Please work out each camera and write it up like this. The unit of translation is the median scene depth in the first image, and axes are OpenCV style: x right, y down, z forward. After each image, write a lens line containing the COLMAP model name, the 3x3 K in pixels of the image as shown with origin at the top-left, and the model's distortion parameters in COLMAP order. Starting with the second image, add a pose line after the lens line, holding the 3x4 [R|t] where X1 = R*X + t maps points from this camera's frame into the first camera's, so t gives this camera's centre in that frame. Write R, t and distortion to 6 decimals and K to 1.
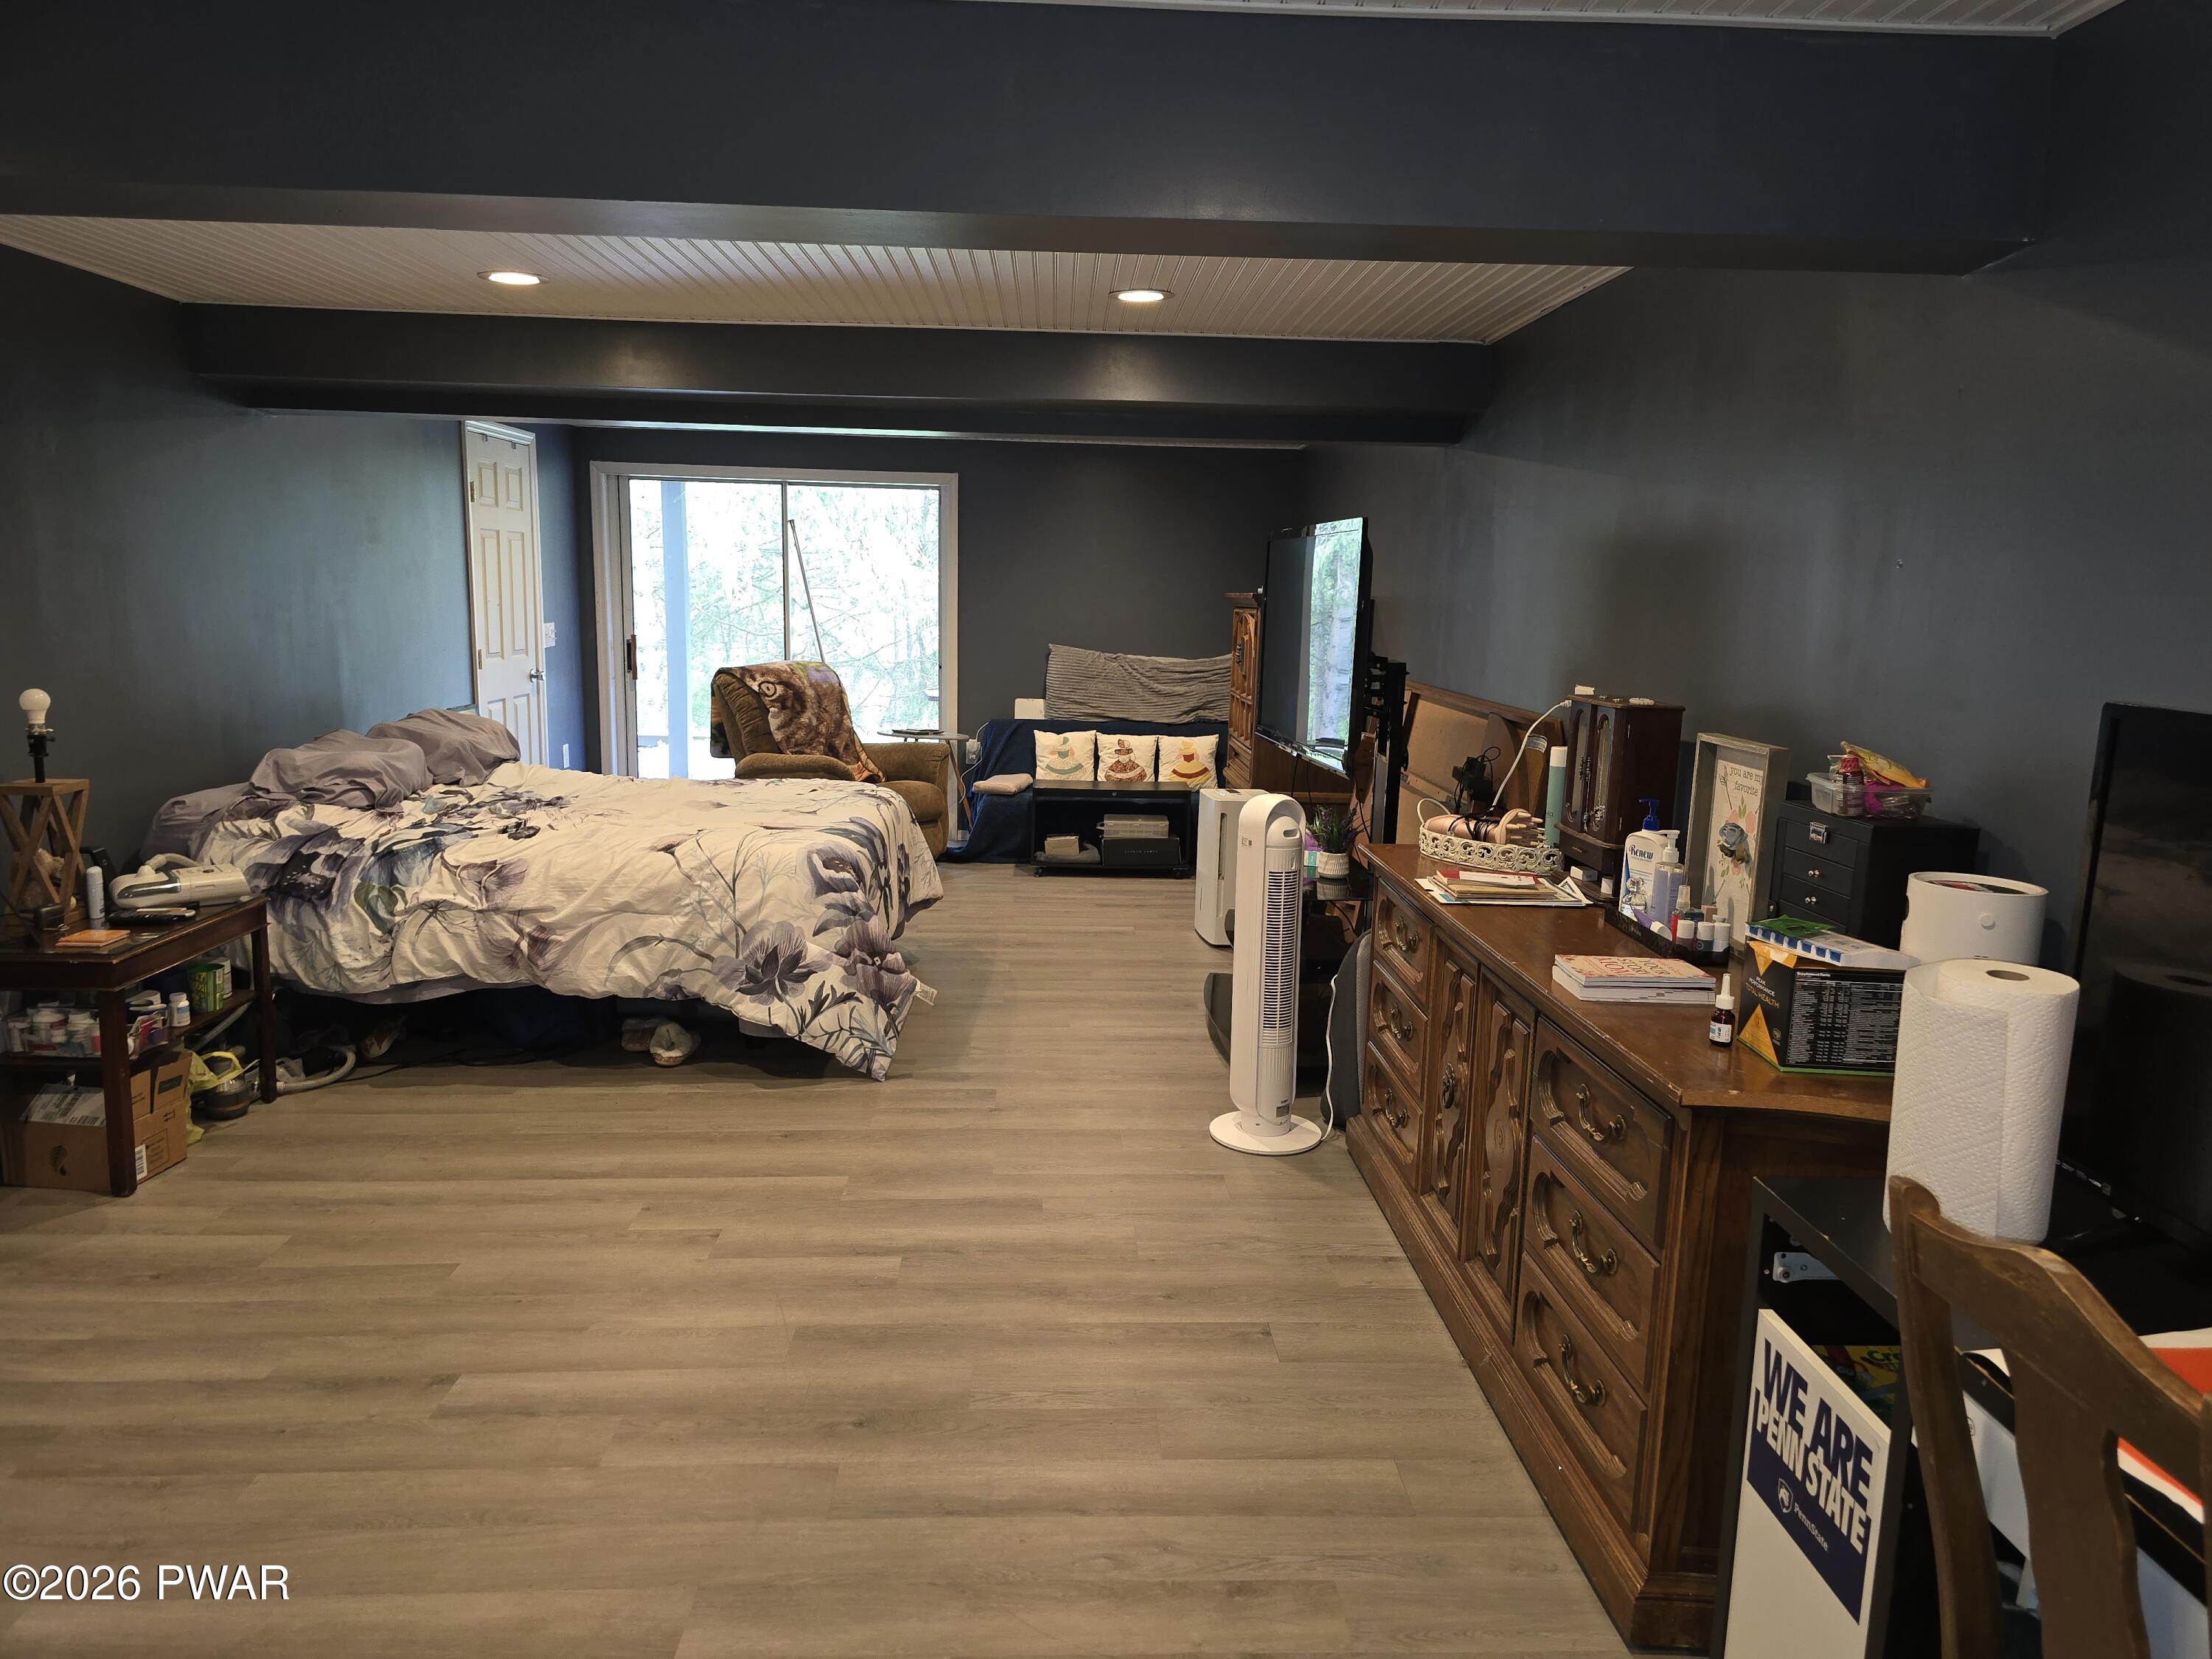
lens RADIAL K [[1473.4, 0, 1147.2], [0, 1473.4, 819.2], [0, 0, 1]] dist [0.032271, -0.051433]
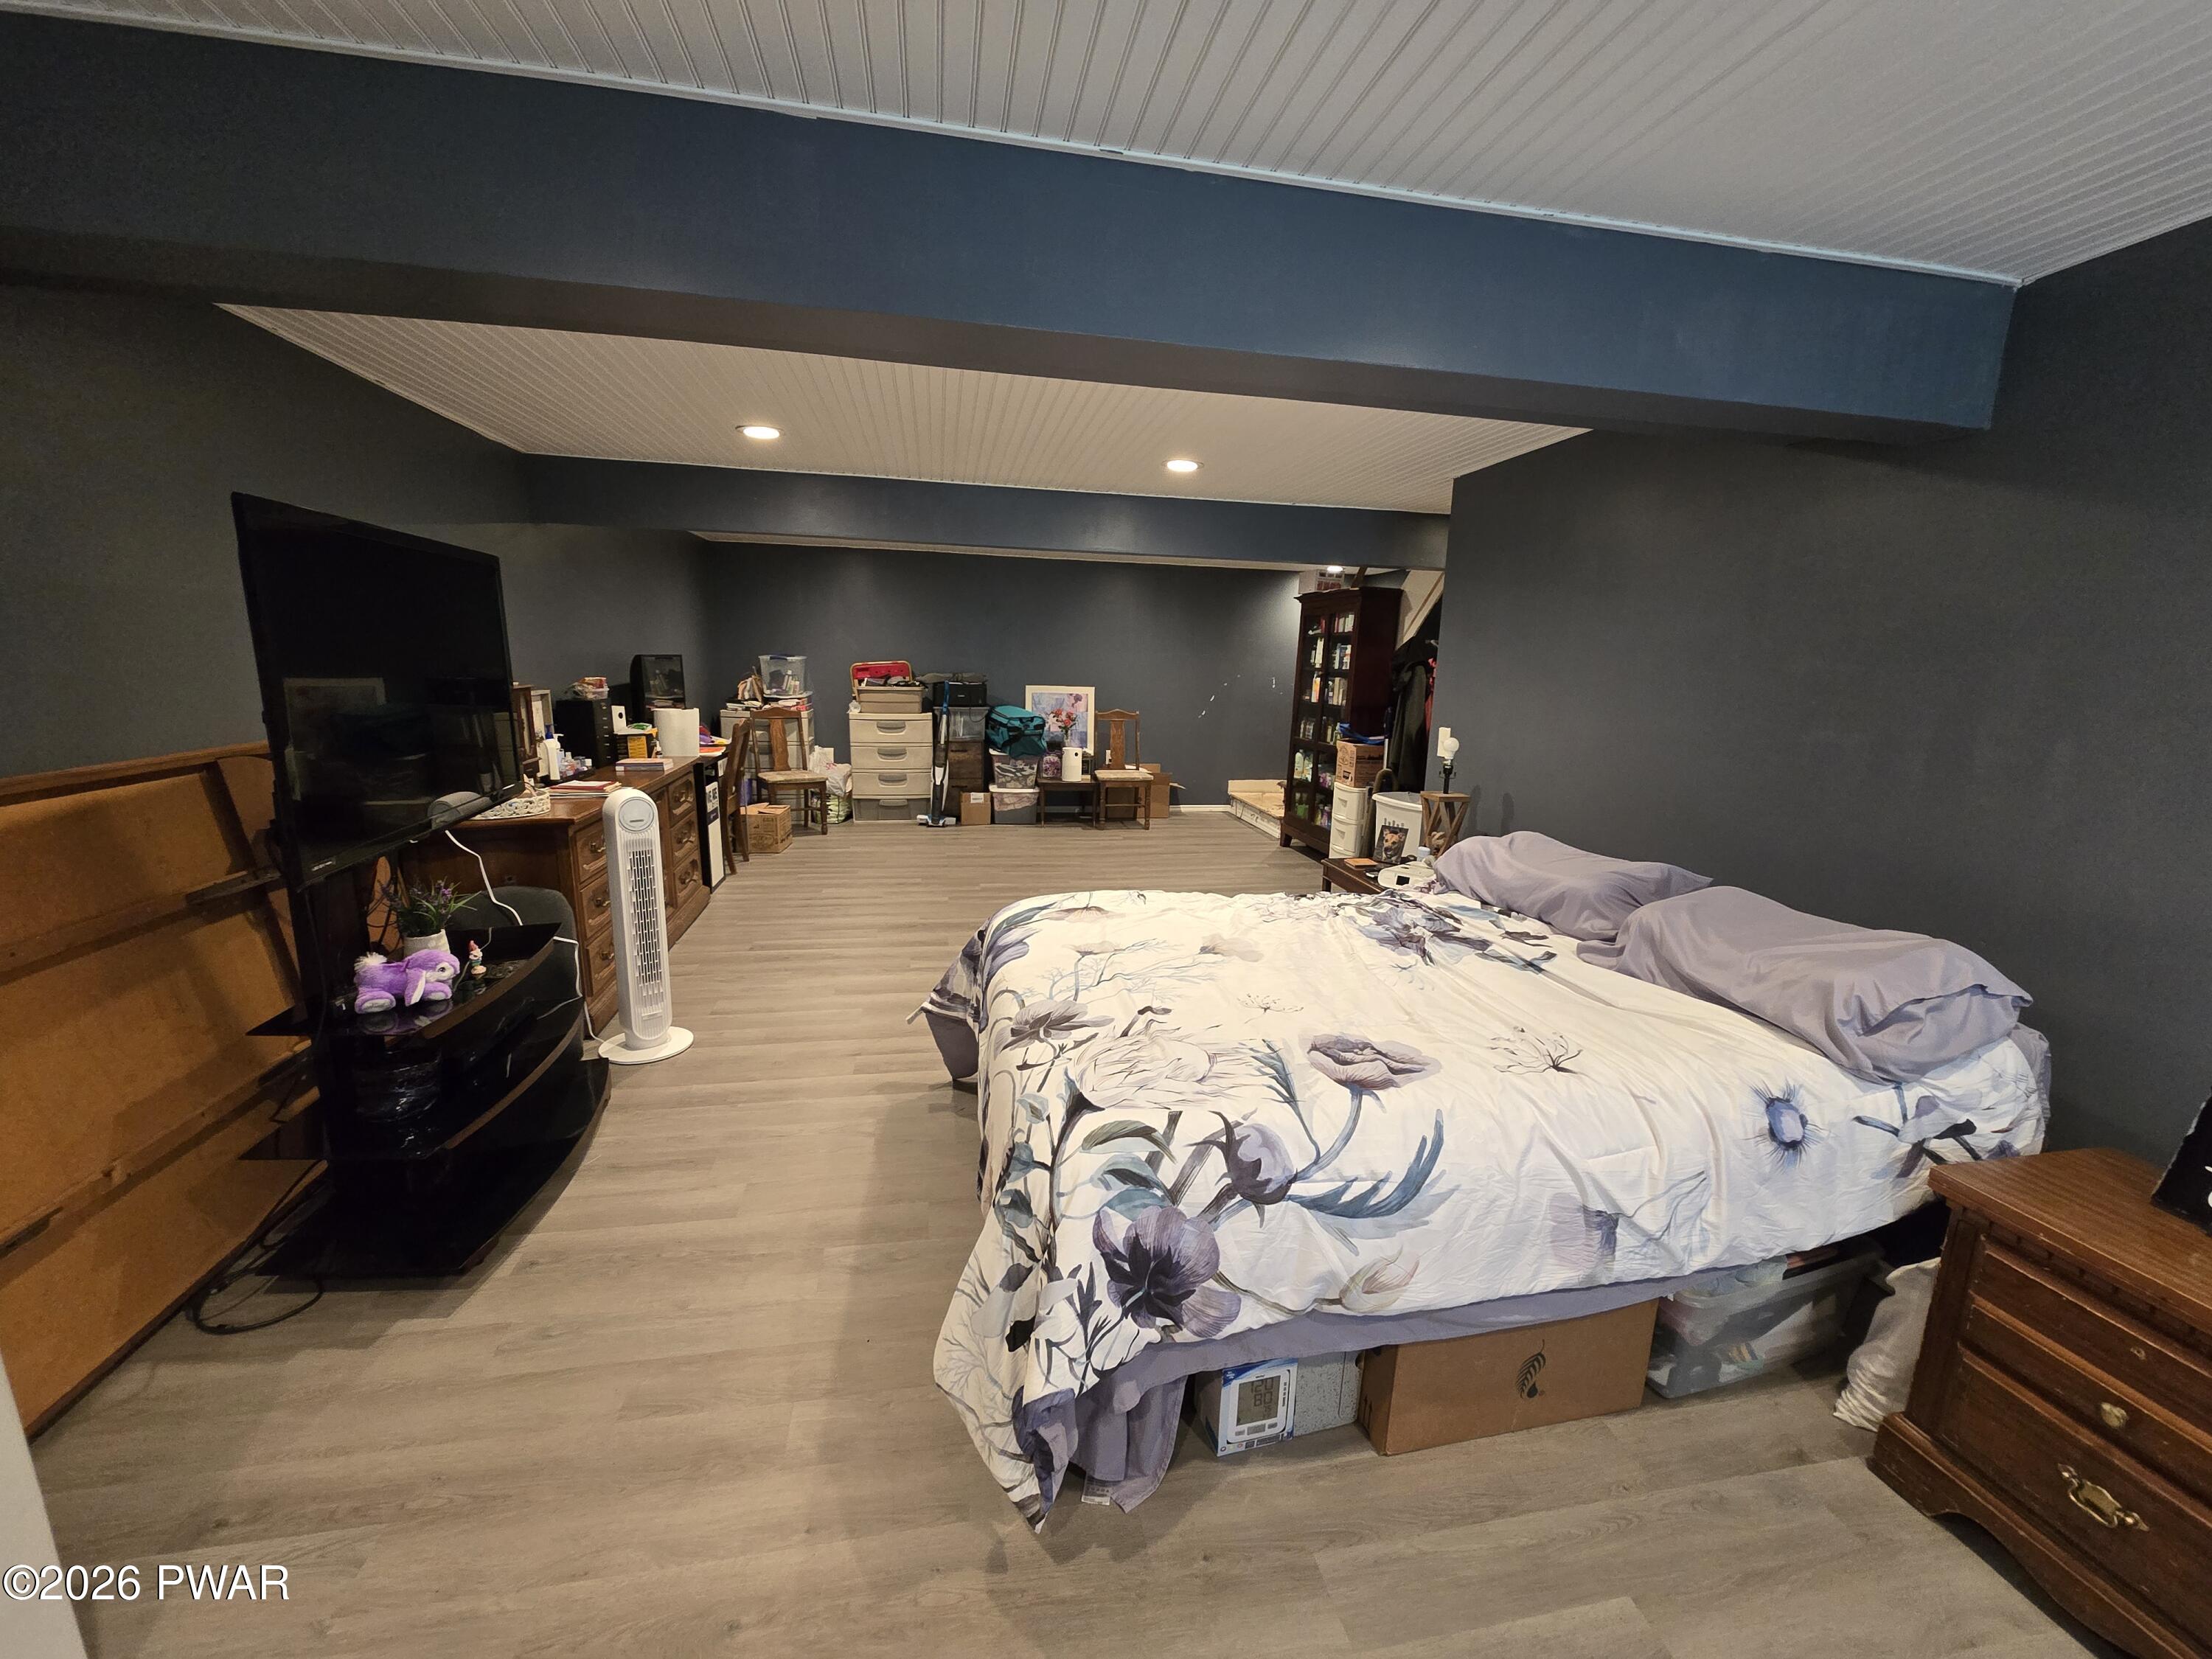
lens RADIAL K [[901.3, 0, 1115.2], [0, 901.3, 837.8], [0, 0, 1]] dist [-0.005792, 0.000464]
pose [[-0.990032, -0.033626, -0.136767, -0.204625], [-0.077910, 0.939726, 0.332933, -0.244700], [0.117328, 0.340270, -0.932979, 1.619082]]
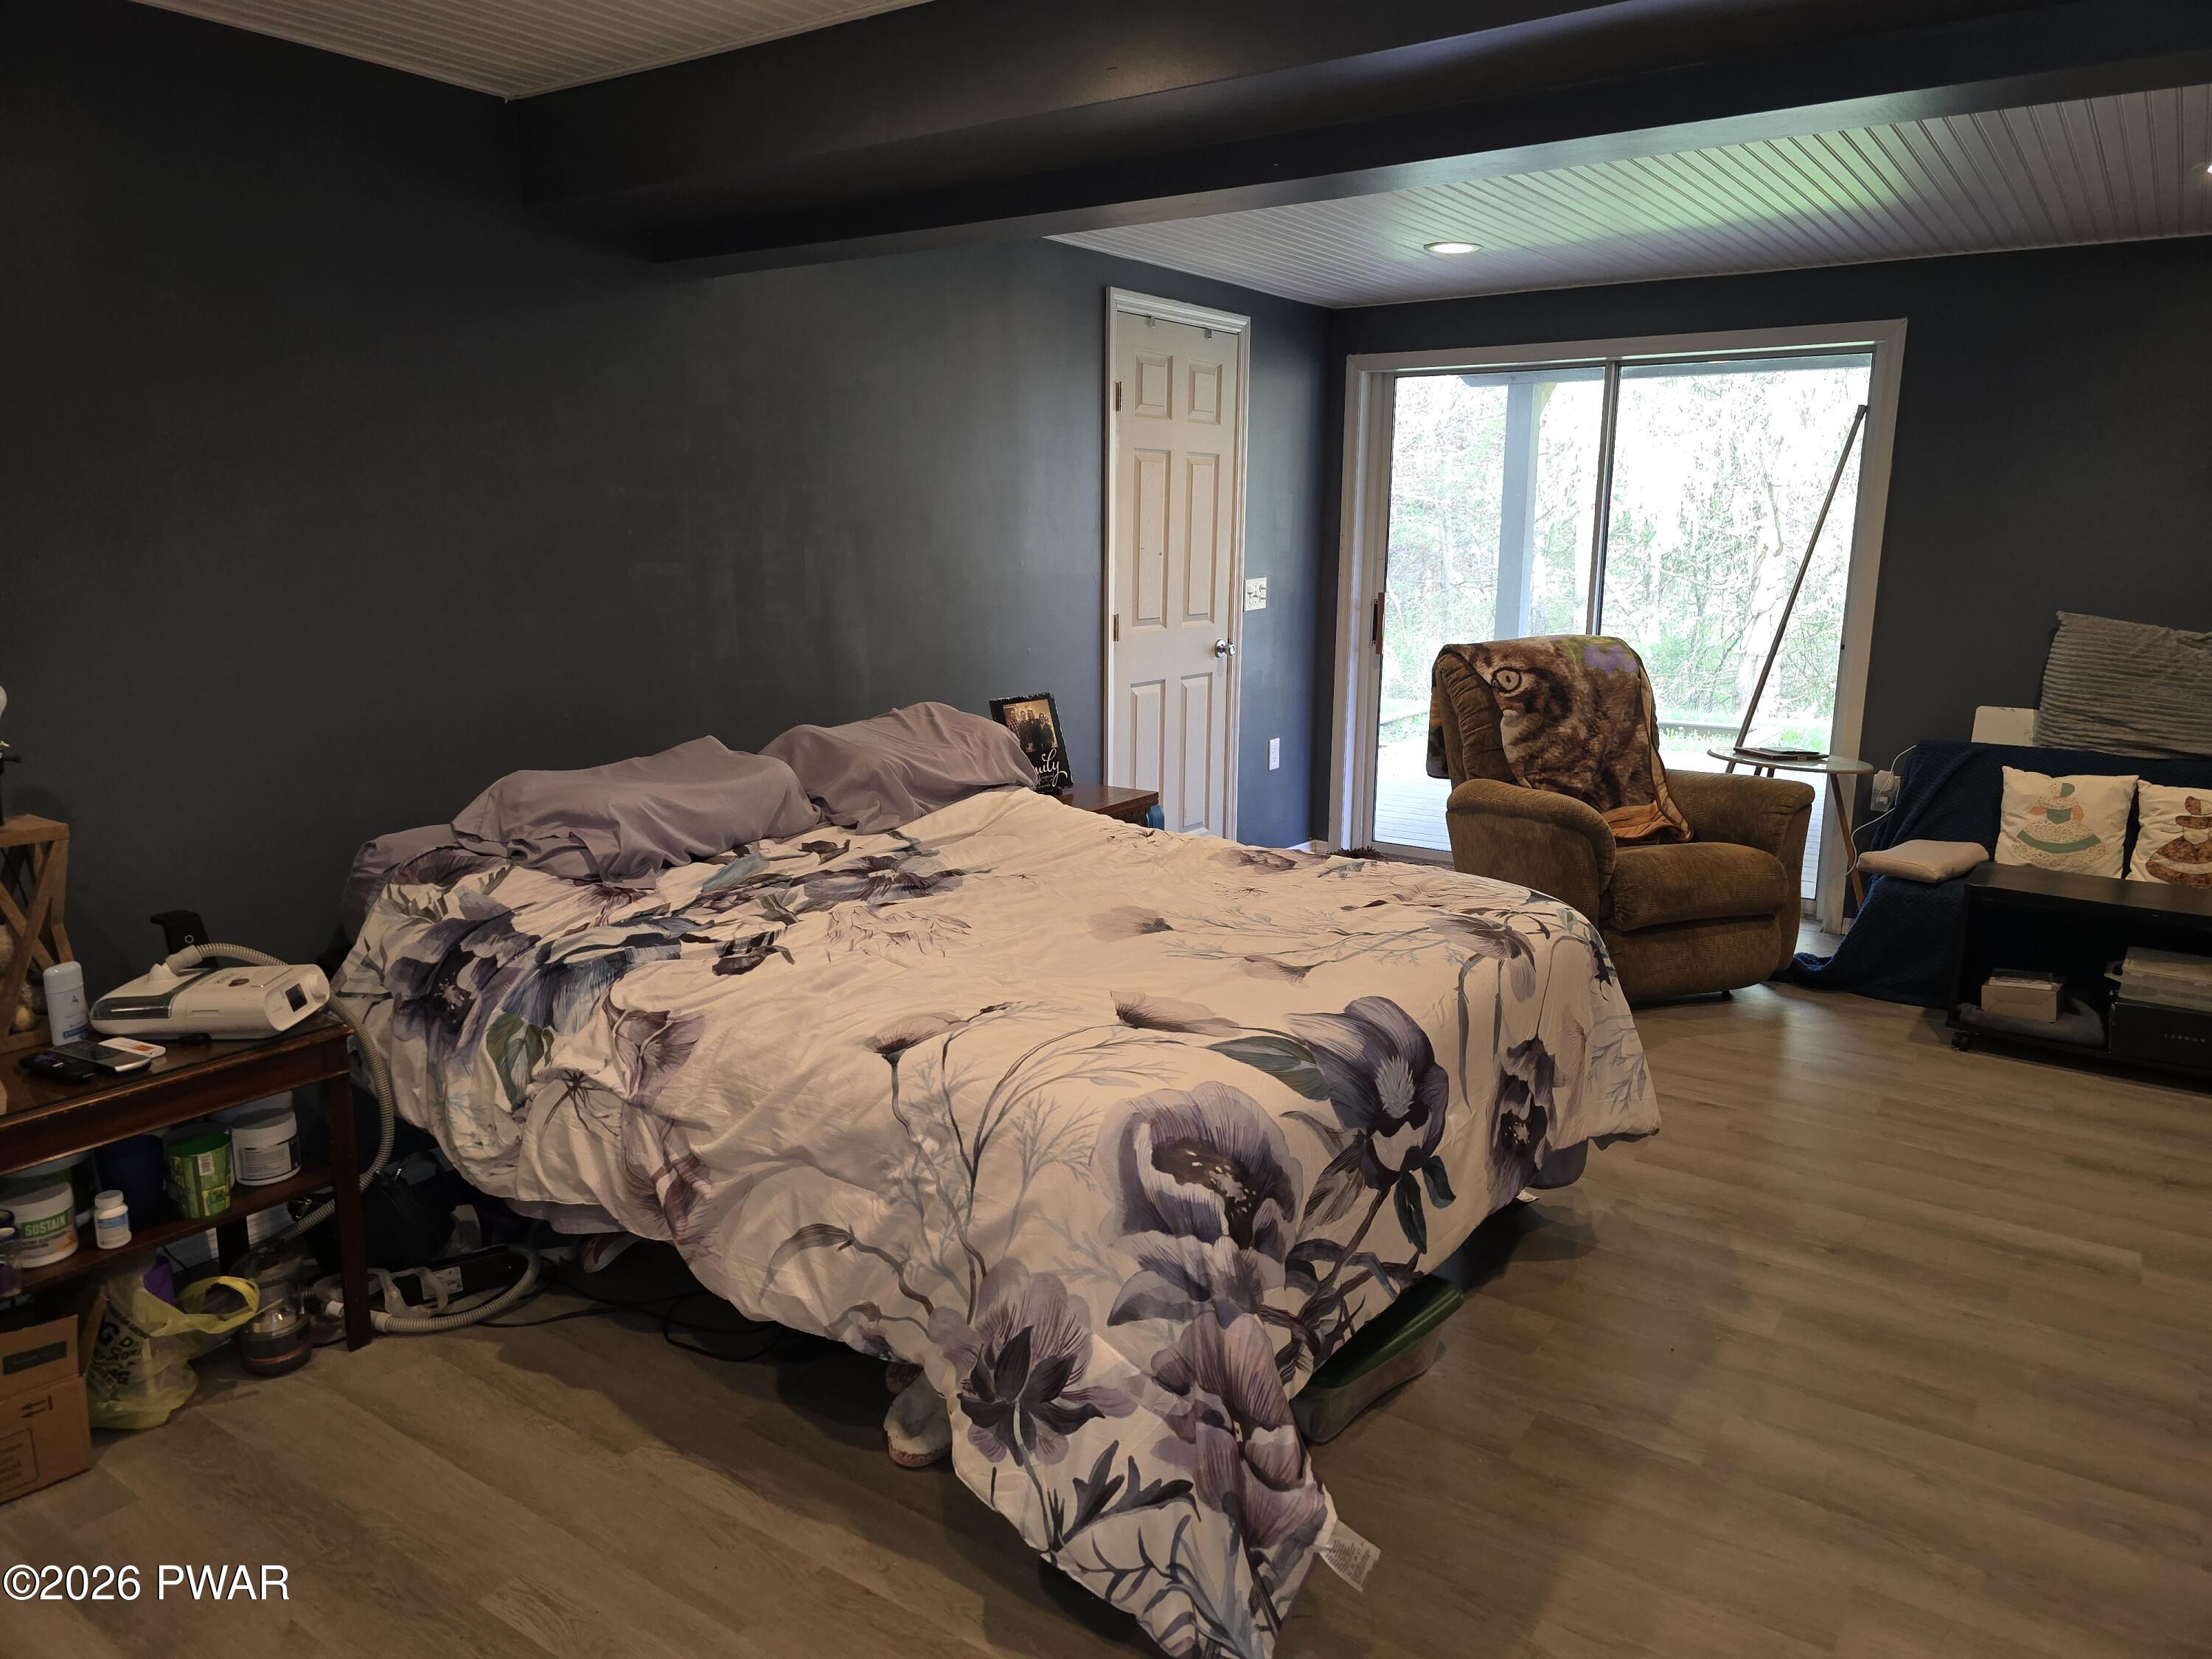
lens RADIAL K [[1477.8, 0, 1112.2], [0, 1477.8, 819.3], [0, 0, 1]] dist [0.060219, -0.050532]
pose [[0.782307, 0.101140, -0.614627, 0.020367], [-0.082444, 0.994861, 0.058773, -0.088895], [0.617412, 0.004694, 0.786626, 0.665780]]
